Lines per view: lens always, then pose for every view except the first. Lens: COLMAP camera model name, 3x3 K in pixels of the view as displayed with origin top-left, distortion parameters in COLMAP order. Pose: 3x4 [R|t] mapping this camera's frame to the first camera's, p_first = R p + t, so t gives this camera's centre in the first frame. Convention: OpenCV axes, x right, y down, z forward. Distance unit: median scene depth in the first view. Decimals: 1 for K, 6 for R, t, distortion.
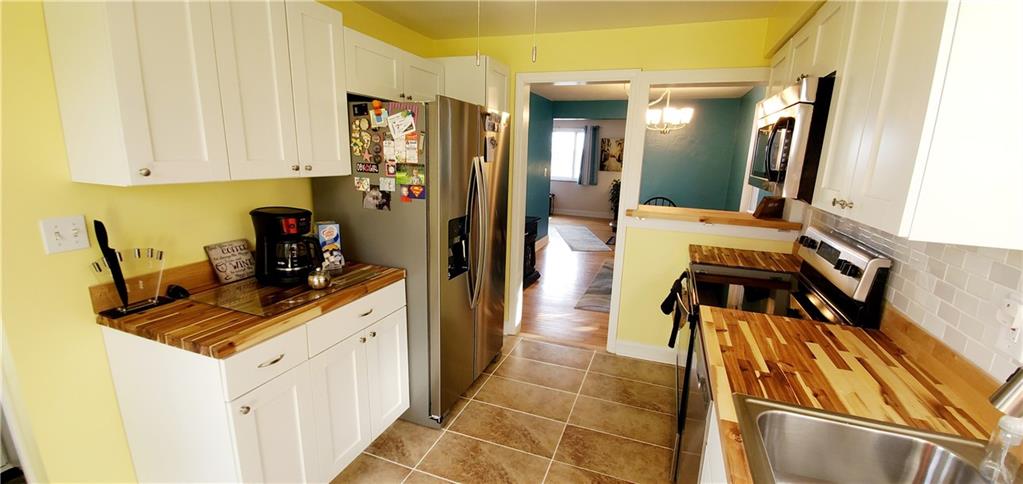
lens RADIAL K [[403.7, 0, 526.6], [0, 403.7, 246.9], [0, 0, 1]] dist [-0.001779, -0.010903]
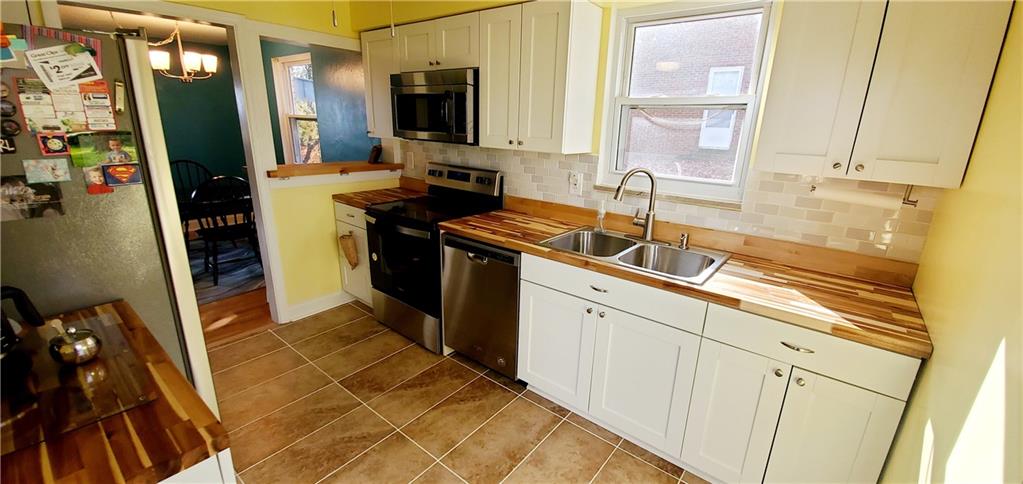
lens RADIAL K [[403.7, 0, 526.6], [0, 403.7, 246.9], [0, 0, 1]] dist [-0.001779, -0.010903]
pose [[0.309333, -0.297050, 0.903368, -0.684552], [0.191605, 0.949947, 0.246757, -0.059632], [-0.931451, 0.096759, 0.350766, 0.180299]]
